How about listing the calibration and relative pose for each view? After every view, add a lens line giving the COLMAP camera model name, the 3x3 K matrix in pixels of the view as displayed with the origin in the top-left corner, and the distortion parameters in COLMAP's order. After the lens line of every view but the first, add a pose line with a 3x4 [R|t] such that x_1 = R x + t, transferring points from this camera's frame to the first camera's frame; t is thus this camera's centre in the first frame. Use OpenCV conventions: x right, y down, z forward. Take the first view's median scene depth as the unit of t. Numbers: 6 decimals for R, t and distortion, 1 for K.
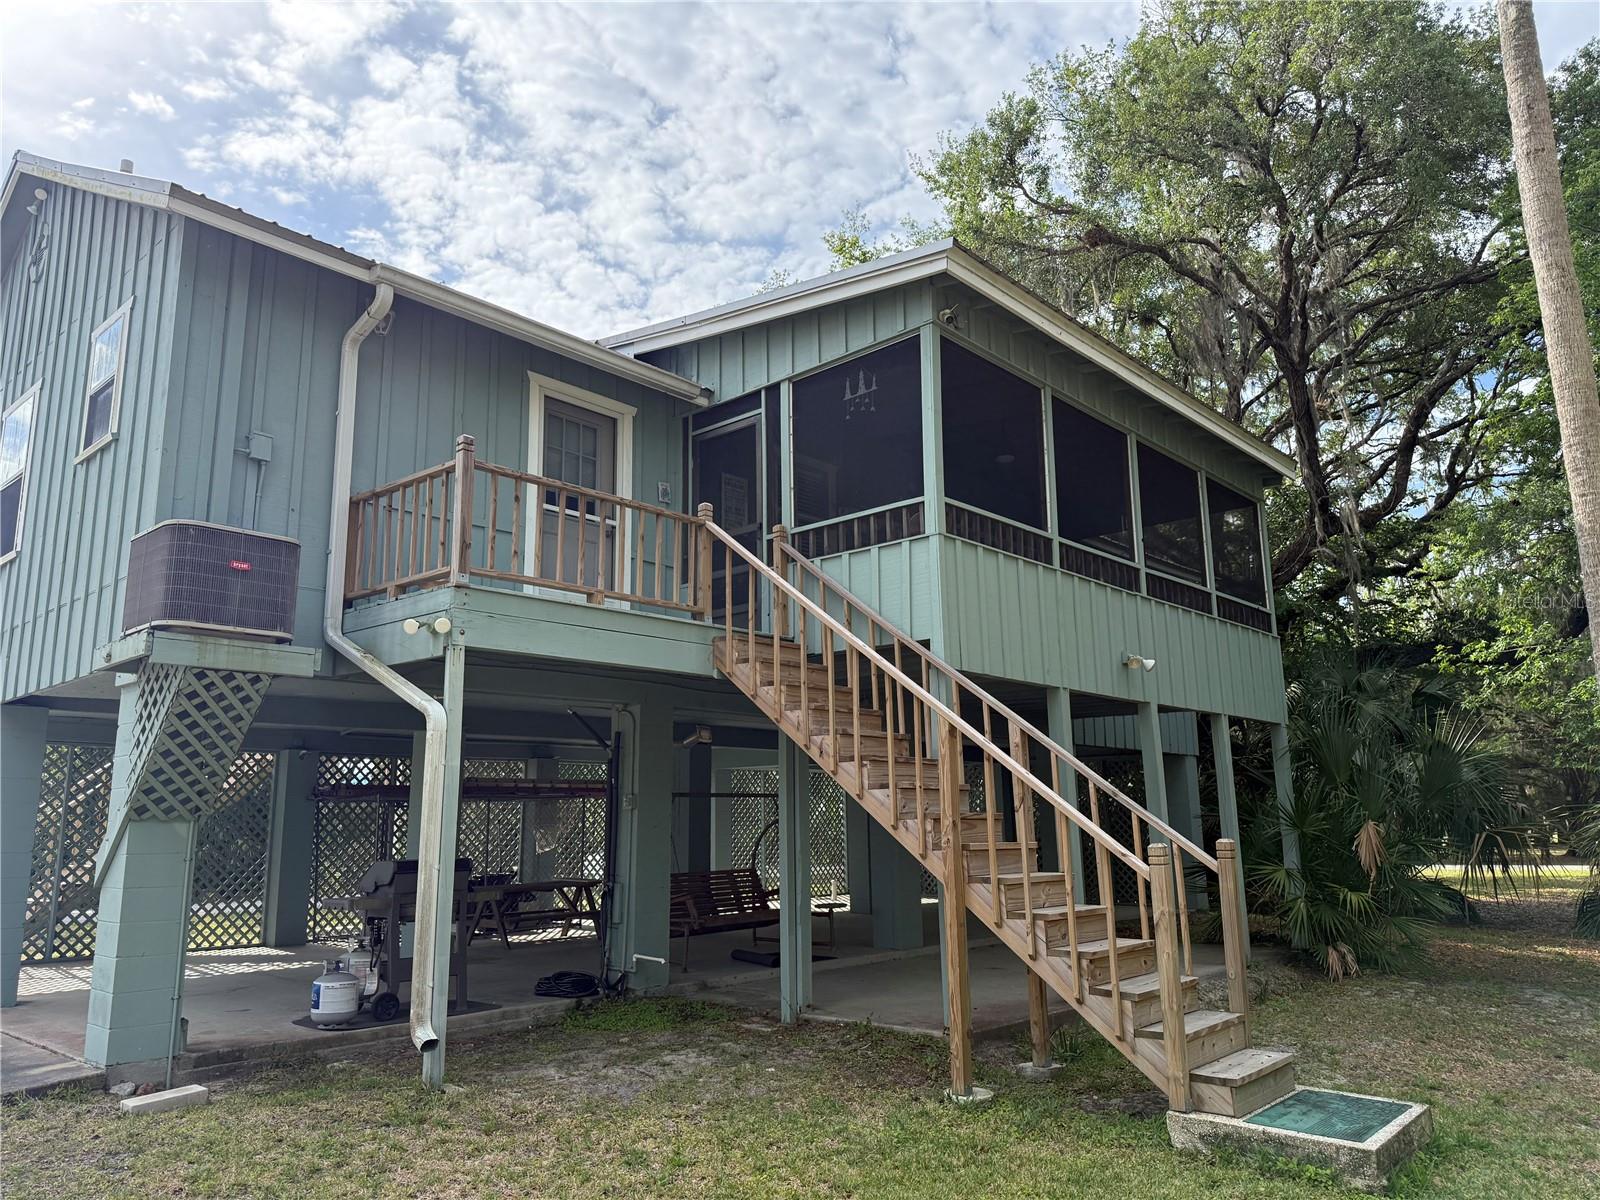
lens RADIAL K [[1147.3, 0, 840.3], [0, 1147.3, 598.9], [0, 0, 1]] dist [0.039311, -0.002028]
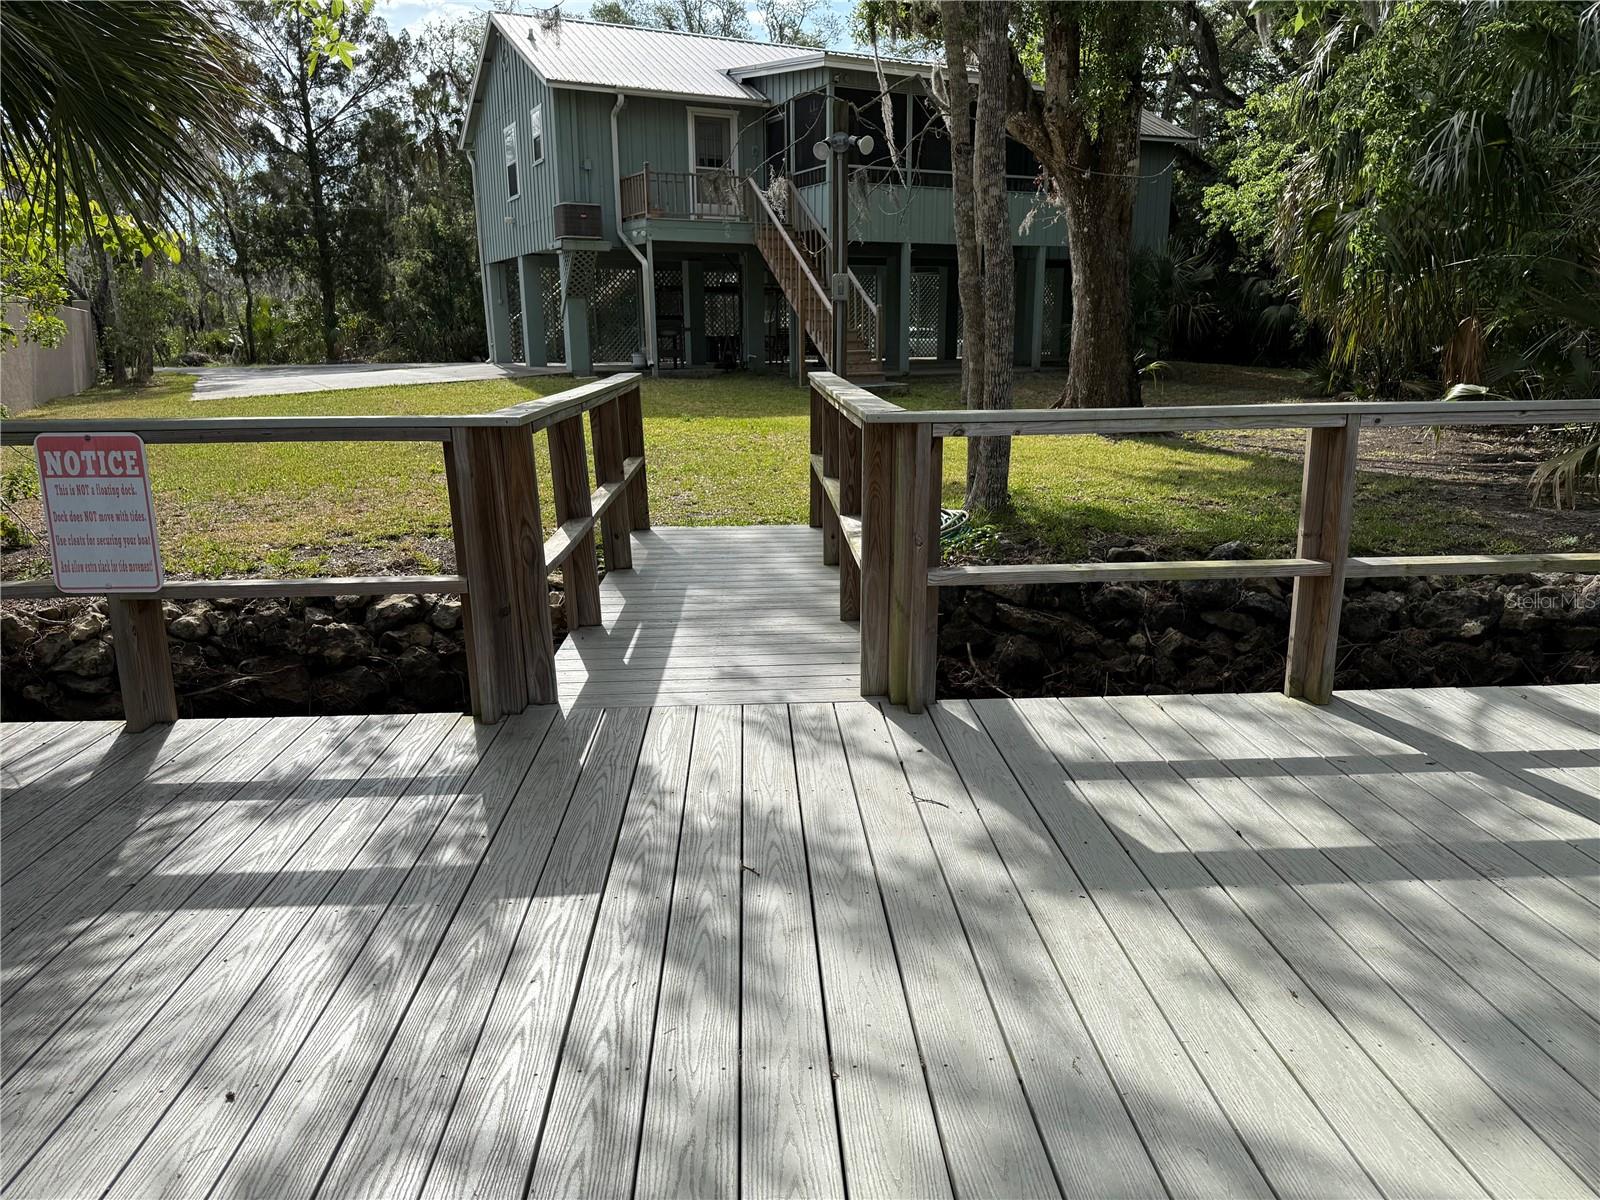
lens RADIAL K [[1123.7, 0, 800.0], [0, 1123.7, 600.0], [0, 0, 1]] dist [-0.055375, 0.001035]
pose [[0.936379, 0.091905, -0.338744, 0.828589], [0.063579, 0.904731, 0.421213, -0.232445], [0.345184, -0.415952, 0.841328, -1.275874]]
